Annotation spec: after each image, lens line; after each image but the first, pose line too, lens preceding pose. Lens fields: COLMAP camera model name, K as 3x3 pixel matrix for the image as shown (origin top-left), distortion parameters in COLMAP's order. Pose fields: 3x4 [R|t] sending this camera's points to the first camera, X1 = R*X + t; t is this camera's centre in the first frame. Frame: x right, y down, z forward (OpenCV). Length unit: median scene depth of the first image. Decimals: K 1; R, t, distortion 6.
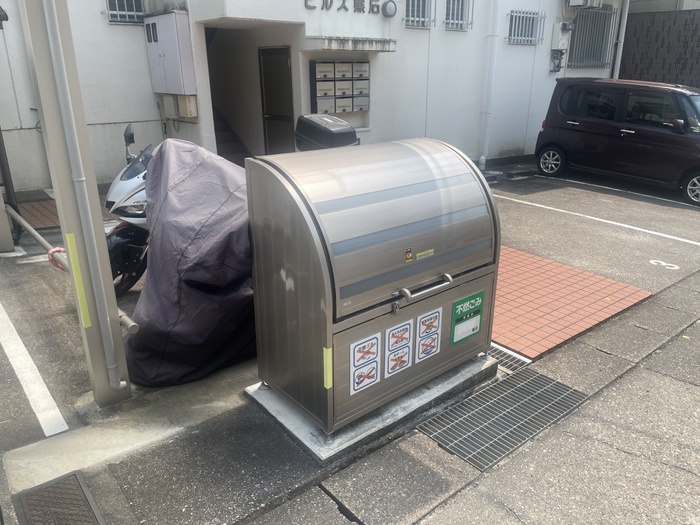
lens RADIAL K [[531.2, 0, 353.6], [0, 531.2, 263.6], [0, 0, 1]] dist [0.050007, -0.039497]
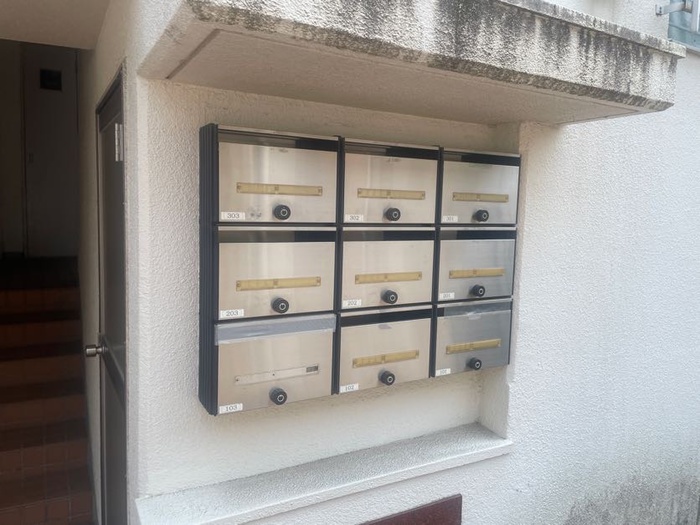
lens RADIAL K [[531.2, 0, 351.2], [0, 531.2, 262.0], [0, 0, 1]] dist [0.050007, -0.039497]
pose [[0.981083, 0.055873, -0.185351, 0.004502], [-0.099411, 0.966970, -0.234707, -0.303509], [0.166115, 0.248692, 0.954231, 0.860305]]
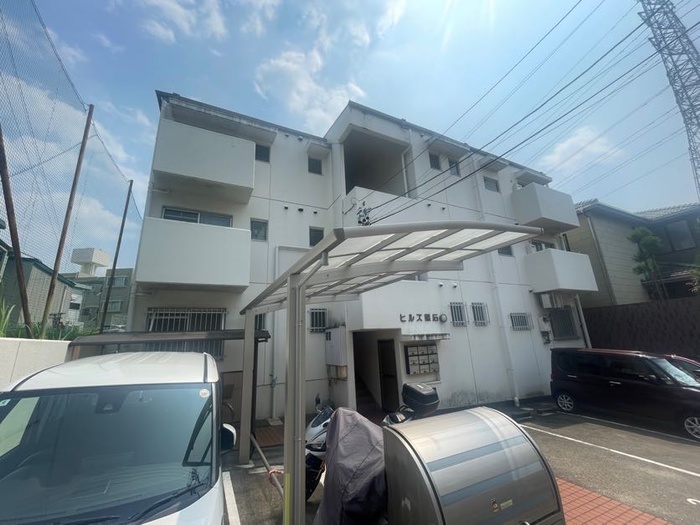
lens RADIAL K [[284.4, 0, 347.9], [0, 284.4, 263.5], [0, 0, 1]] dist [0.001971, -0.001382]
pose [[0.968555, -0.098387, -0.228519, -0.015578], [-0.049082, 0.824878, -0.563175, -0.036950], [0.243909, 0.556683, 0.794111, -0.033327]]
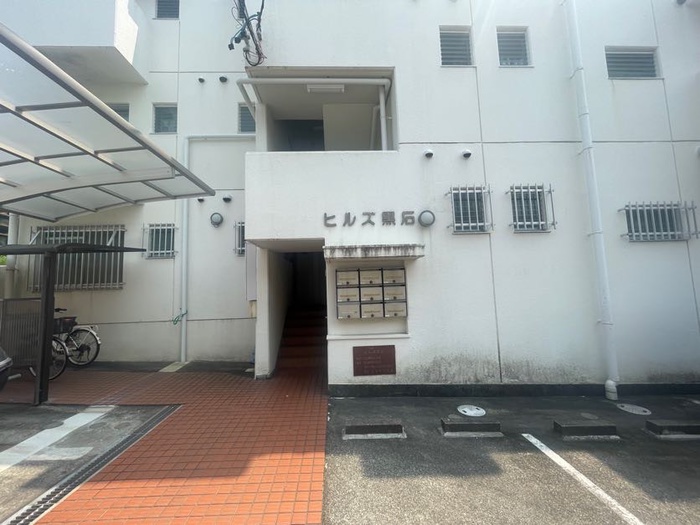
lens RADIAL K [[284.4, 0, 349.0], [0, 284.4, 261.1], [0, 0, 1]] dist [0.001971, -0.001382]
pose [[0.784289, -0.075968, -0.615726, 0.296599], [-0.185609, 0.918284, -0.349719, -0.204783], [0.591979, 0.388565, 0.706100, 0.616489]]
